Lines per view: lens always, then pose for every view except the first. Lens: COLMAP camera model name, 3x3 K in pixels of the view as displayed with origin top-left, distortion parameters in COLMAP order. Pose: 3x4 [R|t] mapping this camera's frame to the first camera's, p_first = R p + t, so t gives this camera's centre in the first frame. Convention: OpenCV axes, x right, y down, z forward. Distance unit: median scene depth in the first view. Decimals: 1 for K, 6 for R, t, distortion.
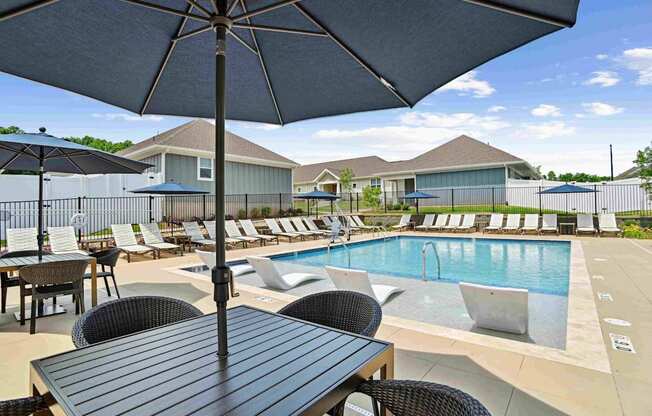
lens RADIAL K [[341.6, 0, 323.2], [0, 341.6, 206.0], [0, 0, 1]] dist [0.031834, 0.000988]
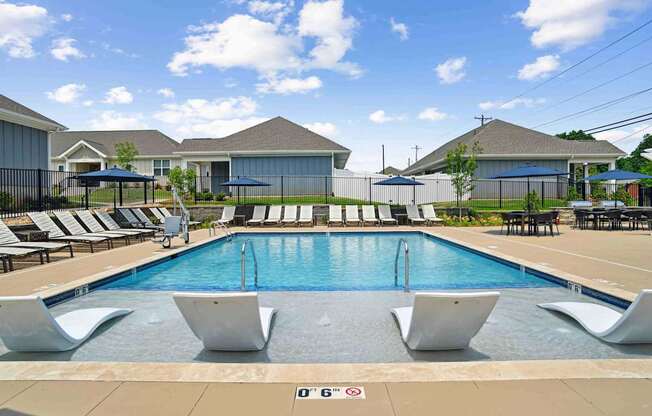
lens RADIAL K [[389.4, 0, 325.3], [0, 389.4, 184.2], [0, 0, 1]] dist [-0.033791, 0.000662]
pose [[0.798838, 0.034401, 0.600562, -0.123891], [-0.013708, 0.999145, -0.038998, 0.006915], [-0.601391, 0.022921, 0.798626, 0.158007]]
